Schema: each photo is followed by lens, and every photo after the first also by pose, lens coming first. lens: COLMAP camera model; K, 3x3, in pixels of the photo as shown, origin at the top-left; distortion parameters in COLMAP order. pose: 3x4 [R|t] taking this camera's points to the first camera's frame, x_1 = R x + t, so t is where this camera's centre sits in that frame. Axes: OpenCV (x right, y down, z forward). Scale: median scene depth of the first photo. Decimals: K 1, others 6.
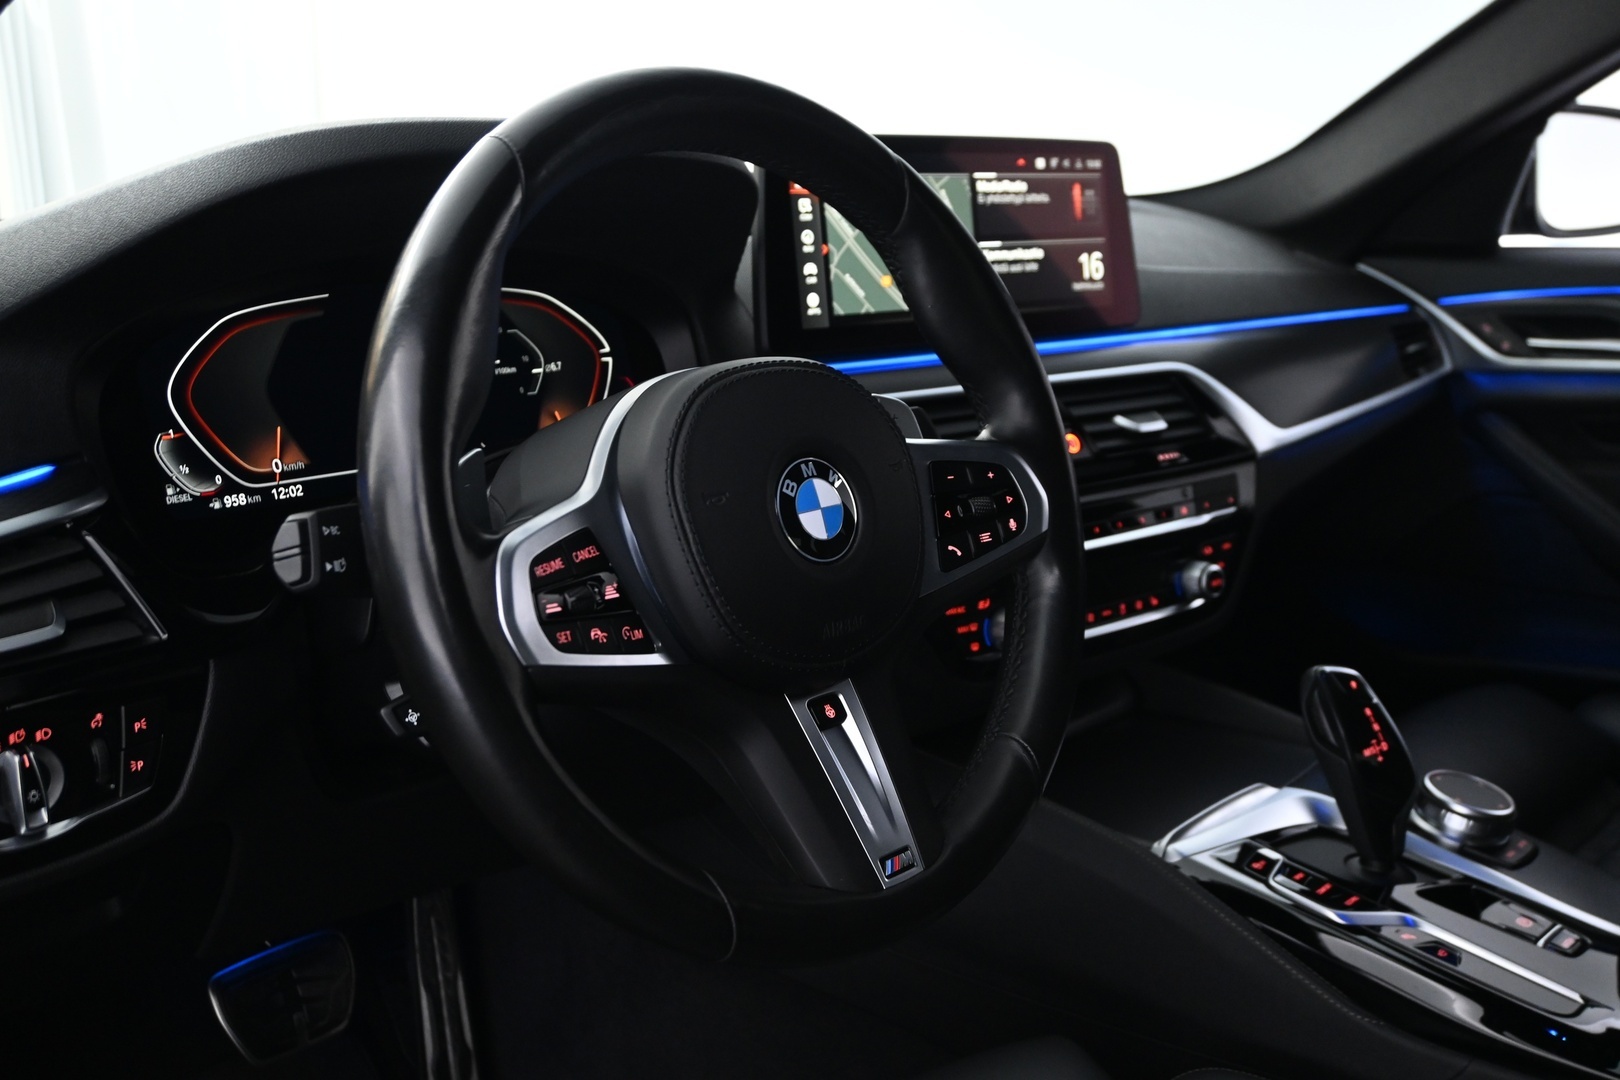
lens RADIAL K [[1503.4, 0, 810.0], [0, 1503.4, 540.0], [0, 0, 1]] dist [-0.011385, 0.005707]
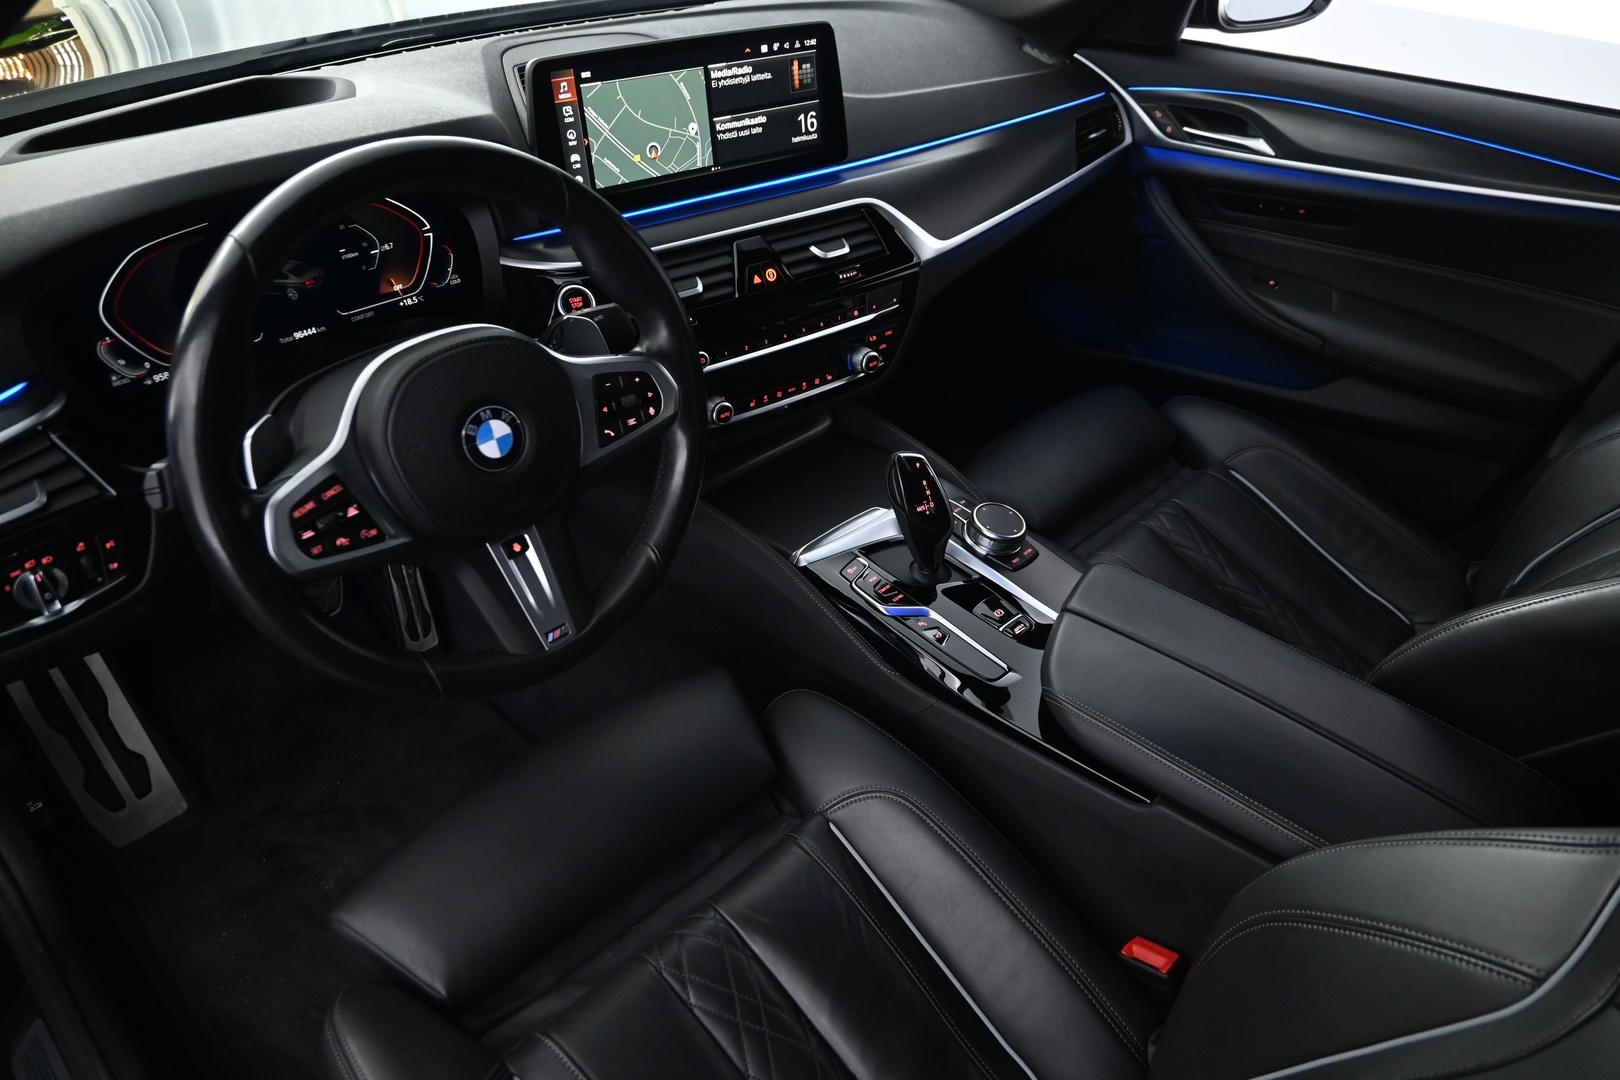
lens RADIAL K [[1107.9, 0, 810.0], [0, 1107.9, 540.0], [0, 0, 1]] dist [-0.007308, 0.003850]
pose [[0.999752, 0.017845, 0.013304, 0.237486], [-0.021506, 0.928505, 0.370696, -0.263827], [-0.005738, -0.370890, 0.928659, -0.113682]]
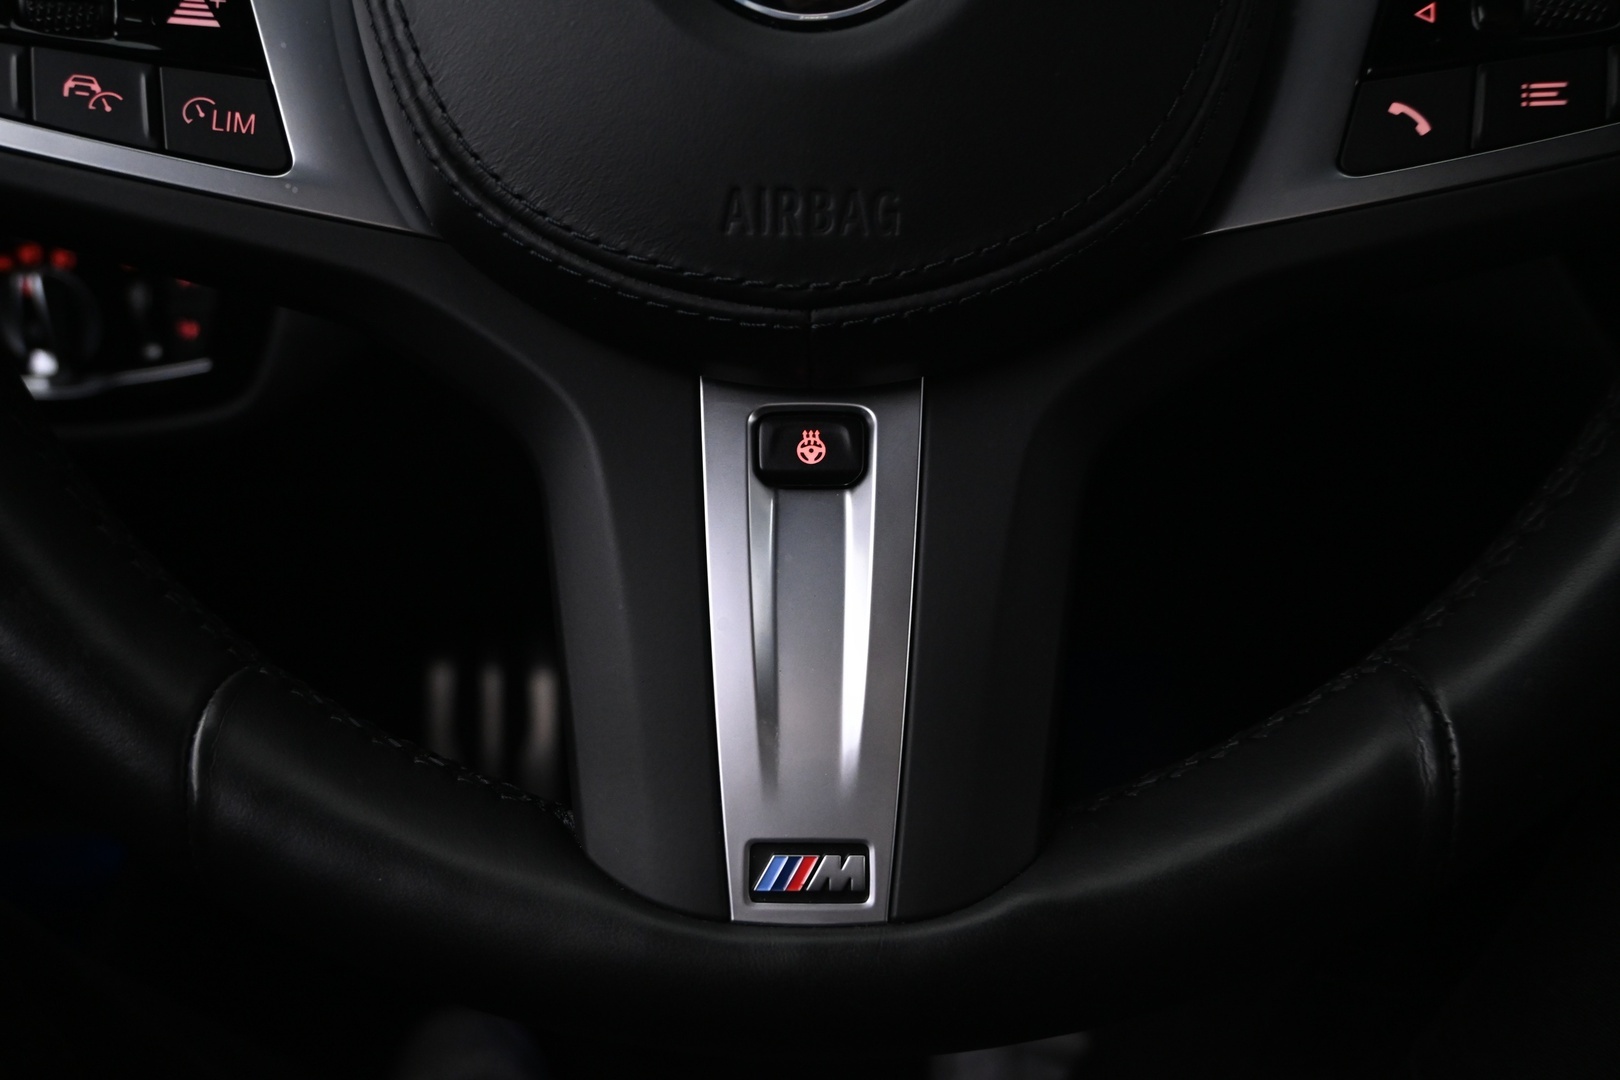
lens RADIAL K [[1265.3, 0, 810.0], [0, 1265.3, 540.0], [0, 0, 1]] dist [-0.001731, -0.001126]
pose [[0.691000, 0.254767, -0.676471, 0.177460], [-0.160702, 0.966556, 0.199862, 0.051714], [0.704765, -0.029395, 0.708832, 0.555273]]
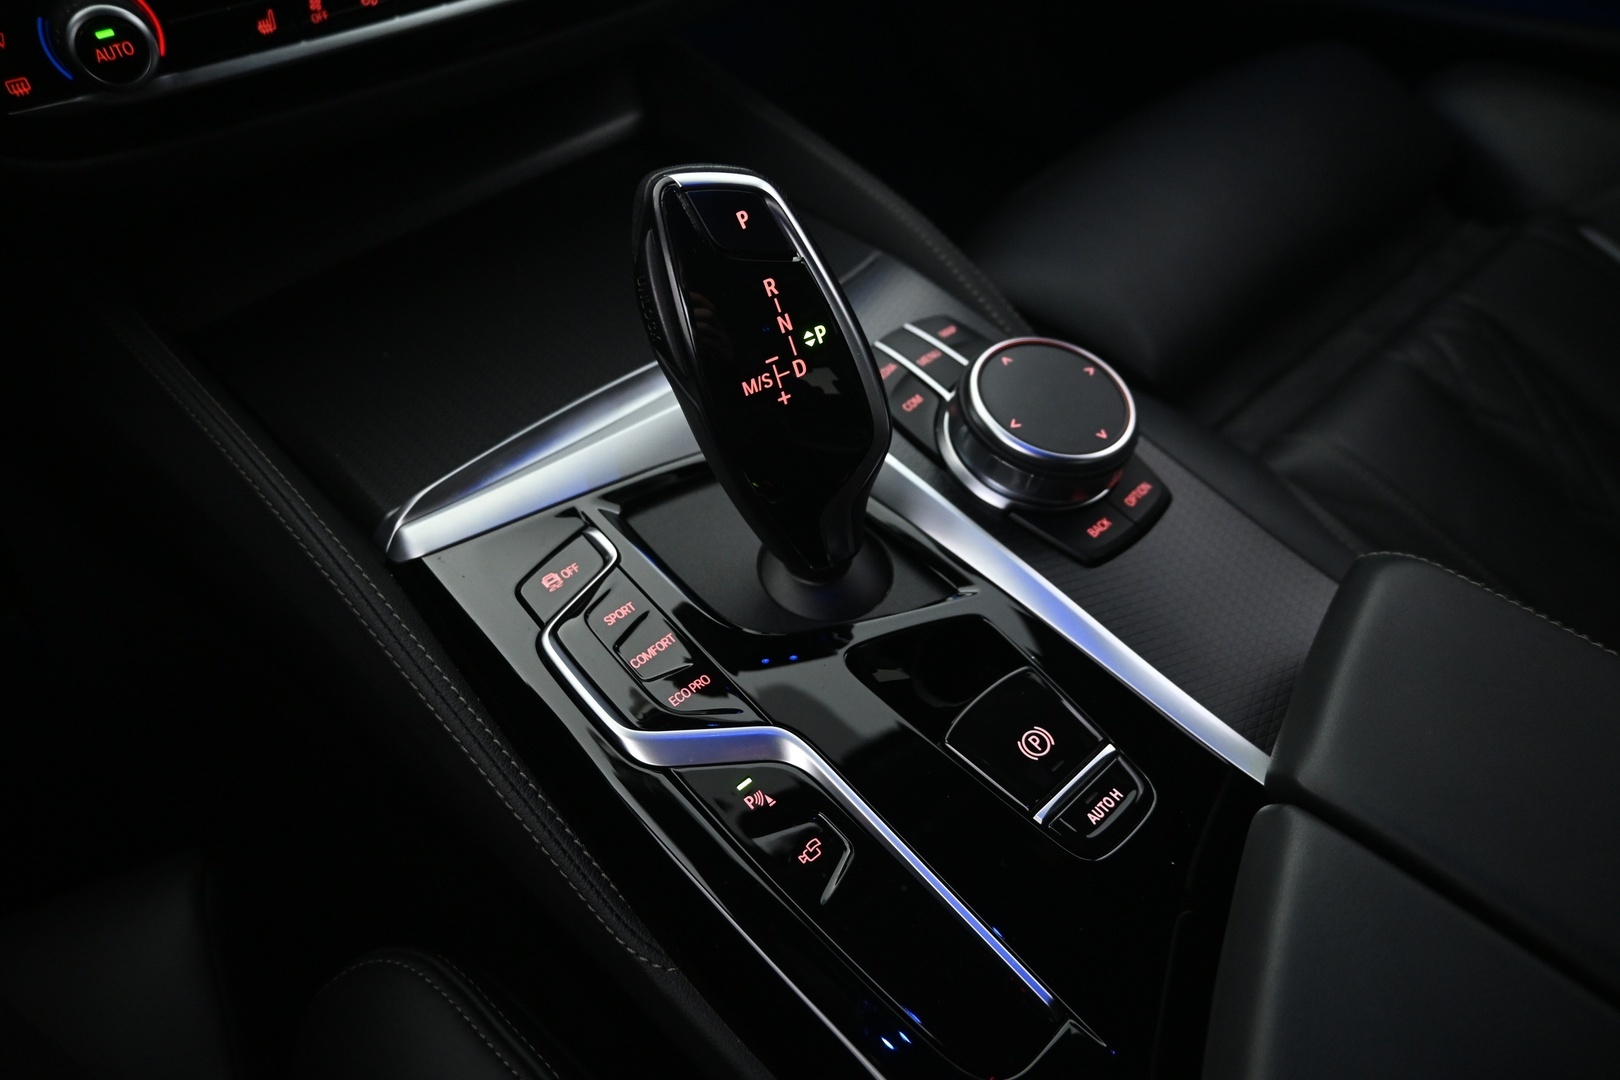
lens RADIAL K [[1107.9, 0, 810.0], [0, 1107.9, 540.0], [0, 0, 1]] dist [-0.007308, 0.003850]
pose [[0.999189, 0.016253, -0.036853, 0.398565], [0.006871, 0.832783, 0.553558, 0.001290], [0.039688, -0.553362, 0.831995, 0.706075]]
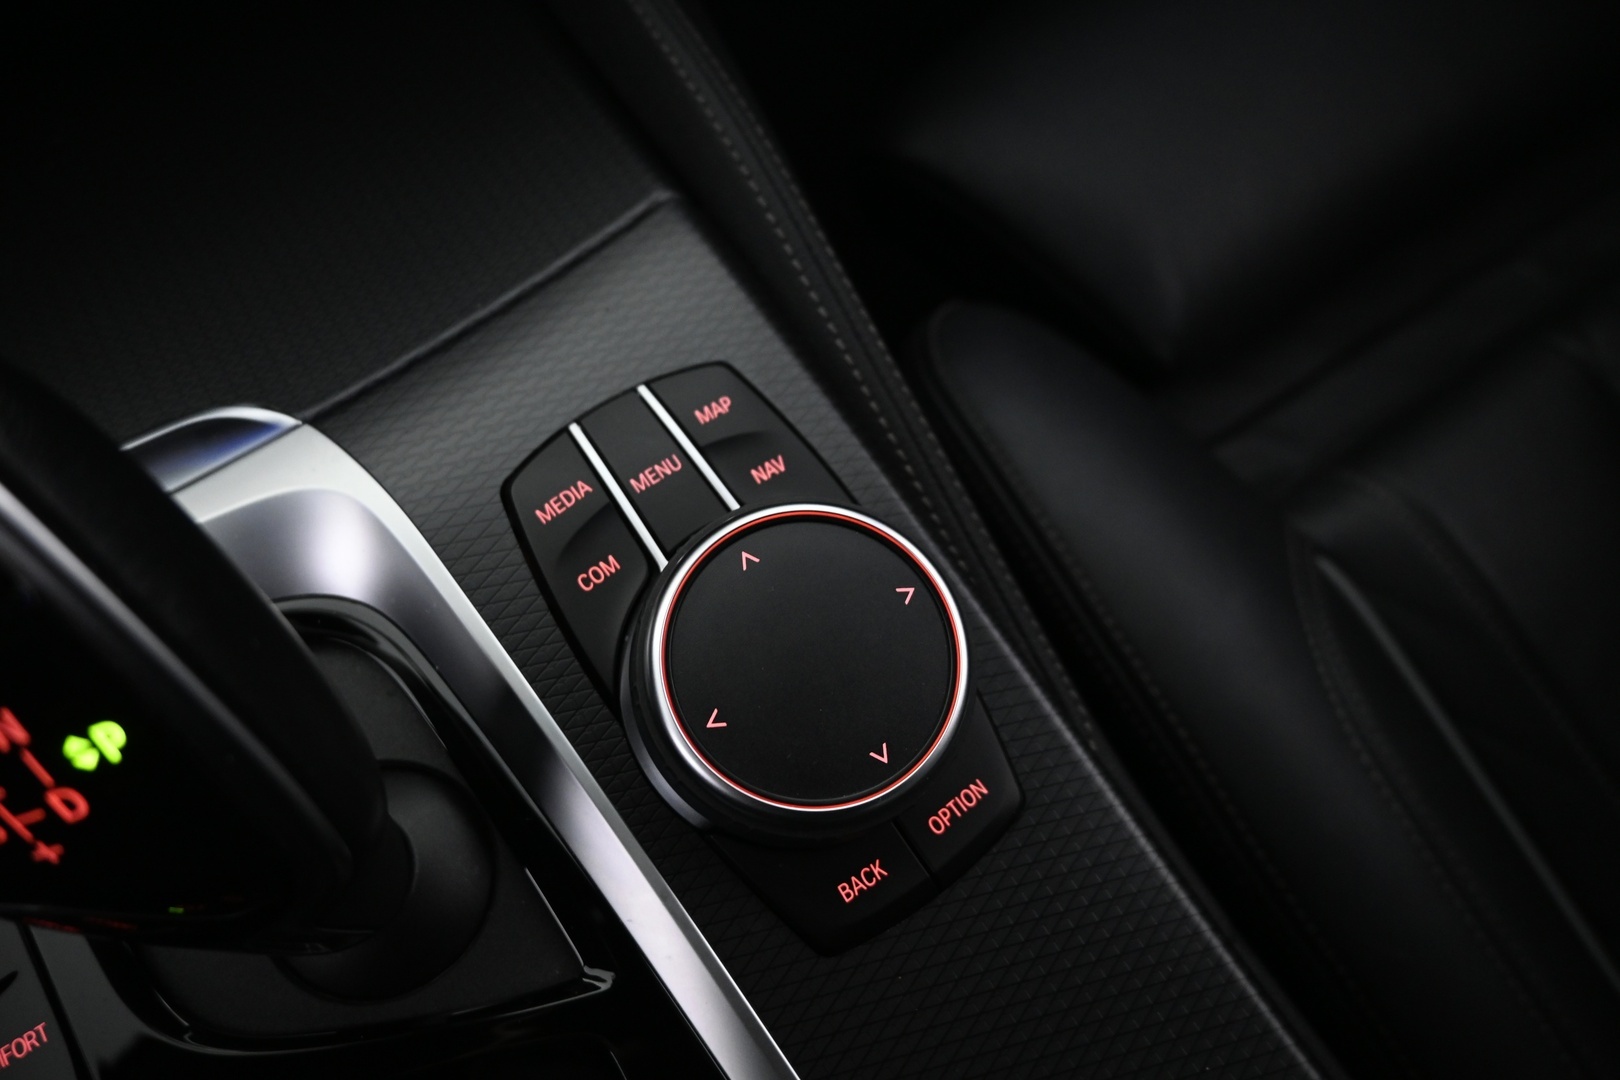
lens RADIAL K [[1107.9, 0, 810.0], [0, 1107.9, 540.0], [0, 0, 1]] dist [-0.007308, 0.003850]
pose [[0.980973, 0.176915, -0.079953, 0.482815], [-0.043928, 0.603412, 0.796219, -0.001807], [0.189107, -0.777557, 0.599702, 0.959845]]
